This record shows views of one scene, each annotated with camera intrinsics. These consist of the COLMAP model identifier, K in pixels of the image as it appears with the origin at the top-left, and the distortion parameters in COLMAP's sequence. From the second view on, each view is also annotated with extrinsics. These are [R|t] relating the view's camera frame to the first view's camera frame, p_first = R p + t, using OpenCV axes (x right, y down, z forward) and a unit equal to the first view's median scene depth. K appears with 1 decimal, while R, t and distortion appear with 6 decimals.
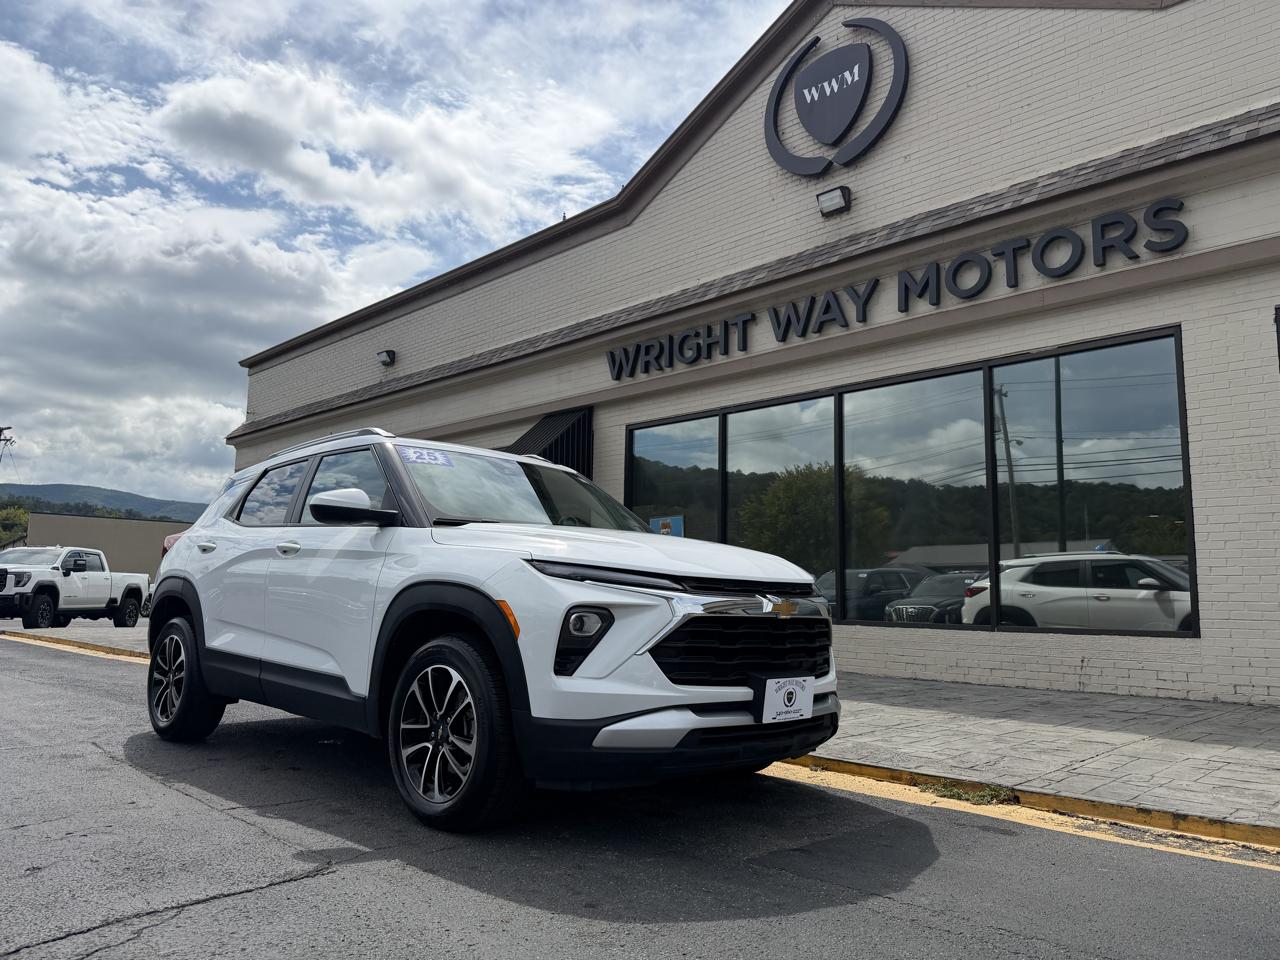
lens RADIAL K [[908.7, 0, 642.5], [0, 908.7, 474.2], [0, 0, 1]] dist [0.056752, -0.094788]
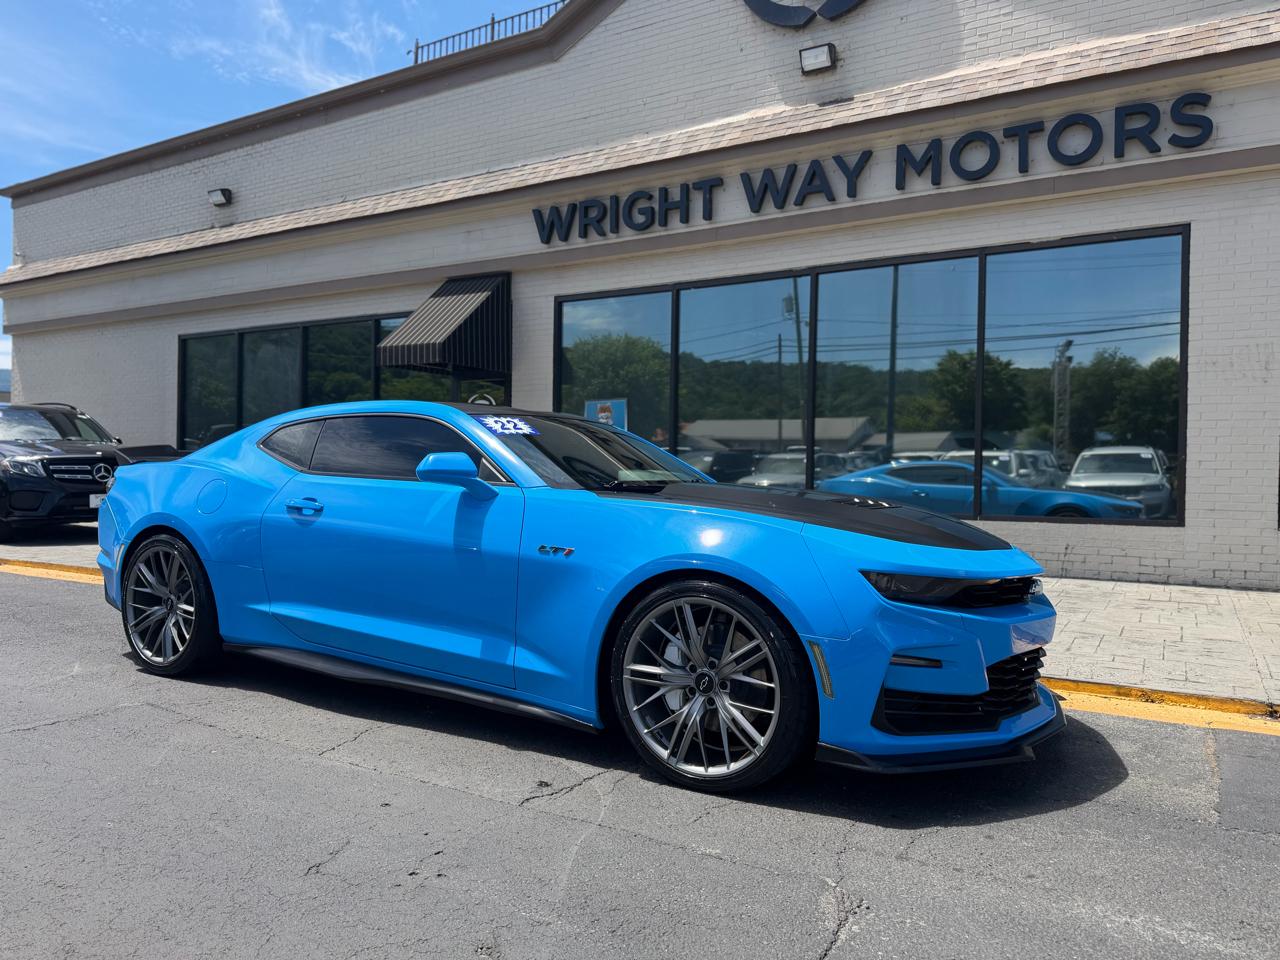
lens RADIAL K [[915.1, 0, 638.4], [0, 915.1, 479.4], [0, 0, 1]] dist [-0.000003, 0.001272]
pose [[0.968651, -0.003965, 0.248394, -0.200412], [-0.032342, 0.989351, 0.141913, -0.005304], [-0.246312, -0.145498, 0.958207, 0.103861]]
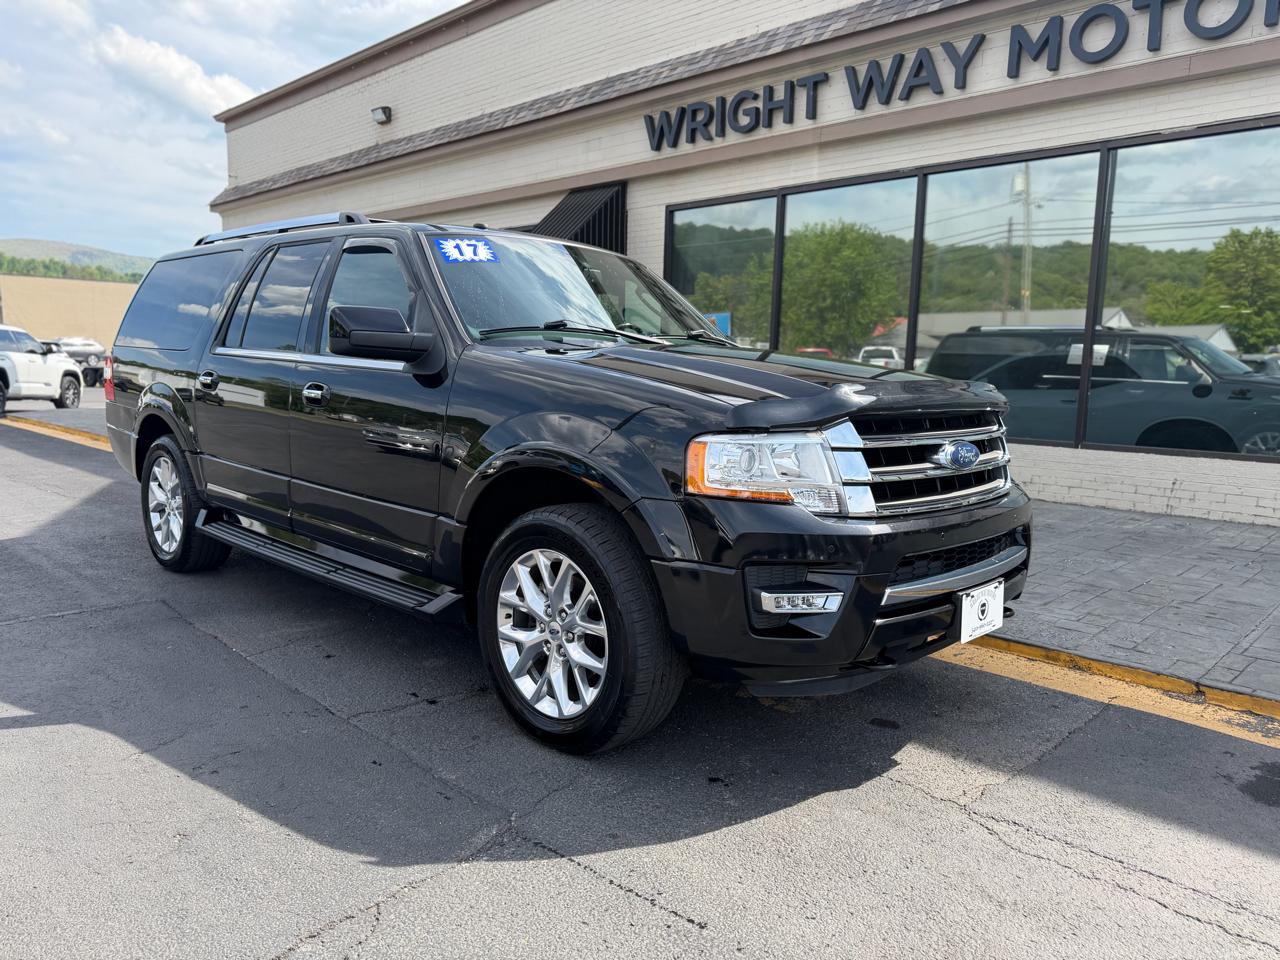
lens RADIAL K [[922.4, 0, 635.4], [0, 922.4, 485.6], [0, 0, 1]] dist [-0.014735, 0.007259]
pose [[0.999970, 0.003993, 0.006666, -0.065376], [-0.005627, 0.963734, 0.266804, -0.034793], [-0.005359, -0.266833, 0.963728, 0.070403]]
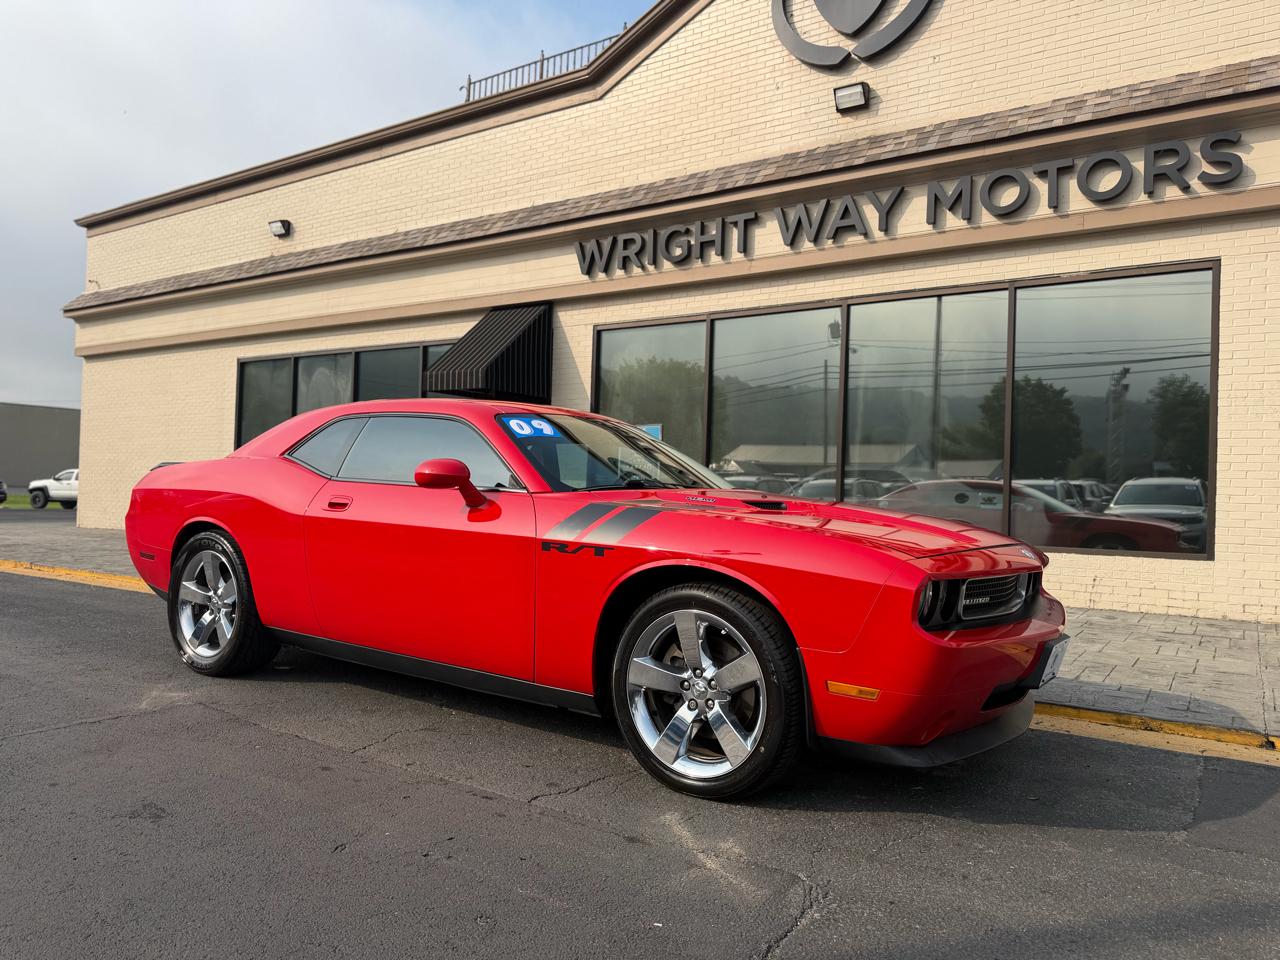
lens RADIAL K [[913.9, 0, 635.7], [0, 913.9, 481.9], [0, 0, 1]] dist [0.010429, -0.008348]
pose [[0.980321, 0.016277, 0.196736, -0.193392], [-0.040817, 0.991772, 0.121334, -0.010858], [-0.193142, -0.126977, 0.972920, 0.074870]]
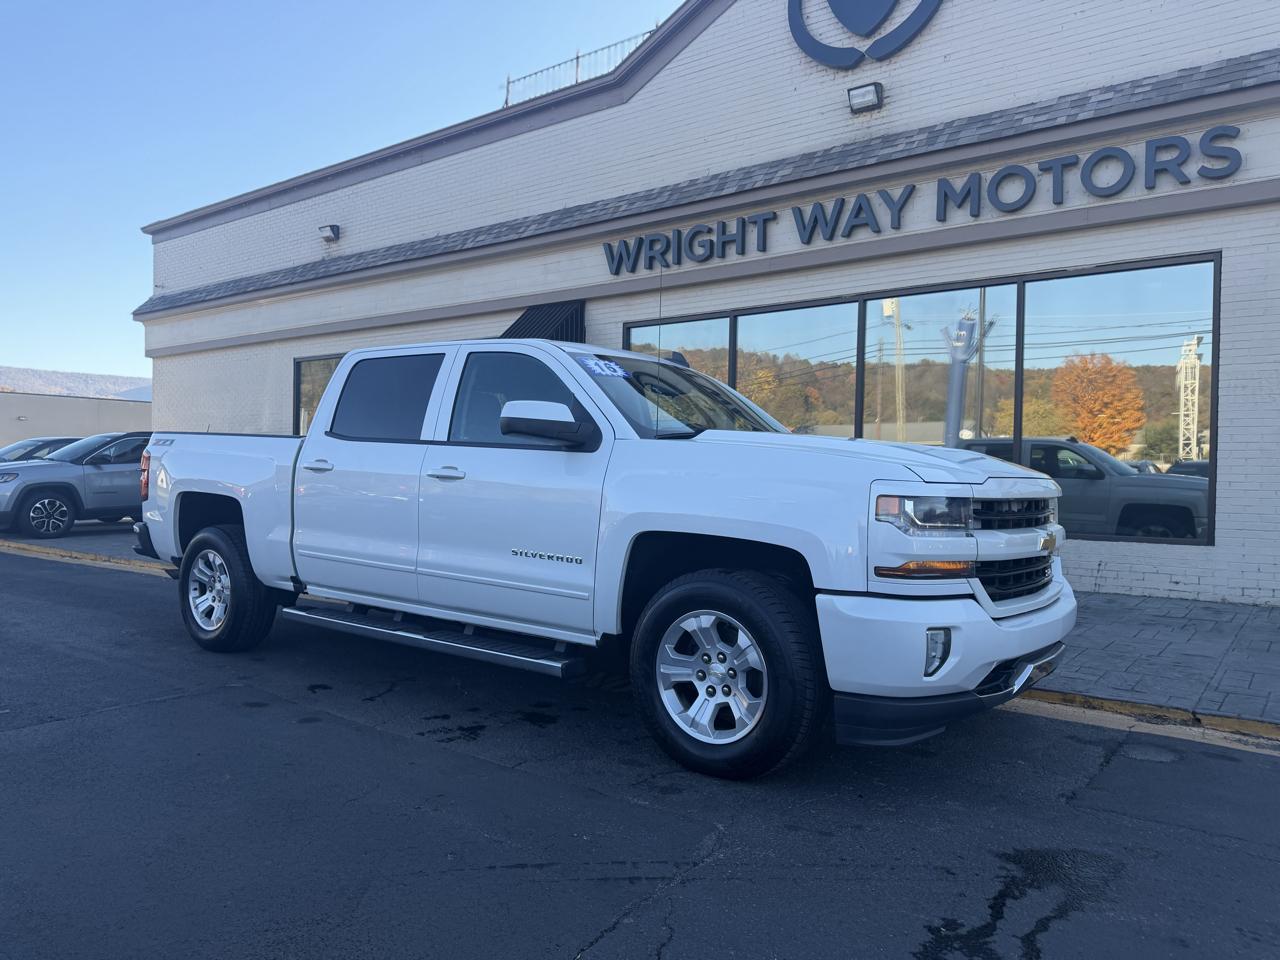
lens RADIAL K [[916.7, 0, 642.3], [0, 916.7, 486.3], [0, 0, 1]] dist [0.008821, -0.008427]
pose [[0.990216, -0.002311, 0.139524, -0.165930], [-0.018737, 0.988607, 0.149350, -0.032480], [-0.138279, -0.150503, 0.978891, 0.017583]]
